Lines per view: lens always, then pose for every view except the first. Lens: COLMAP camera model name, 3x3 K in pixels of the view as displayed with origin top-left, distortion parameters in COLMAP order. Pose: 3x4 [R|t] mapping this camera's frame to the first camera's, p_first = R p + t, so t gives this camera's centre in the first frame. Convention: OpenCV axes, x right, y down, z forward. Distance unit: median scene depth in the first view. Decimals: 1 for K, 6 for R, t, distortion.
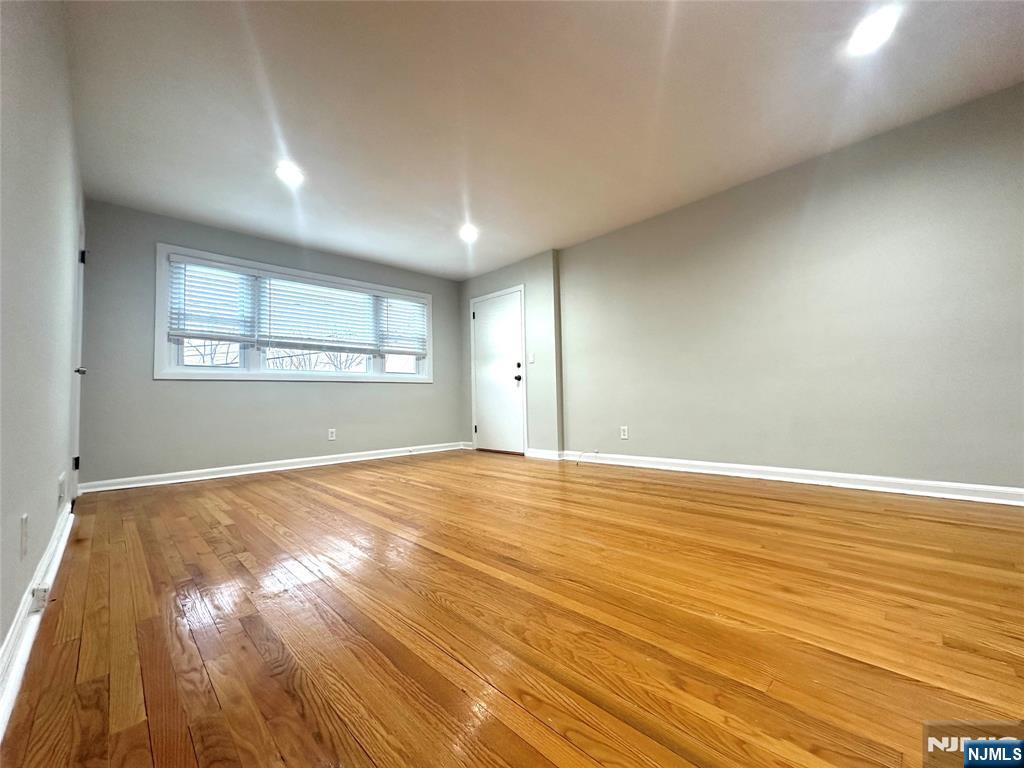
lens RADIAL K [[407.7, 0, 513.7], [0, 407.7, 382.0], [0, 0, 1]] dist [-0.005262, 0.000858]
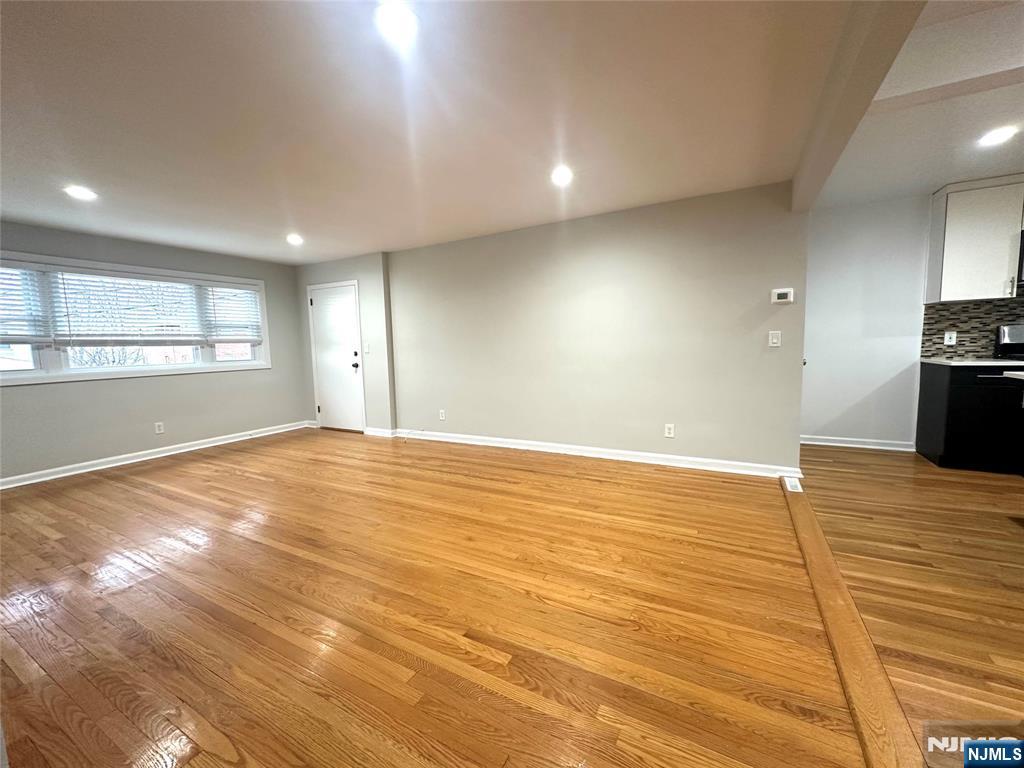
lens RADIAL K [[407.7, 0, 514.1], [0, 407.7, 383.2], [0, 0, 1]] dist [-0.005262, 0.000858]
pose [[0.955203, -0.029298, 0.294499, 0.116679], [-0.011282, 0.990760, 0.135157, -0.143543], [-0.295738, -0.132425, 0.946046, -0.231892]]
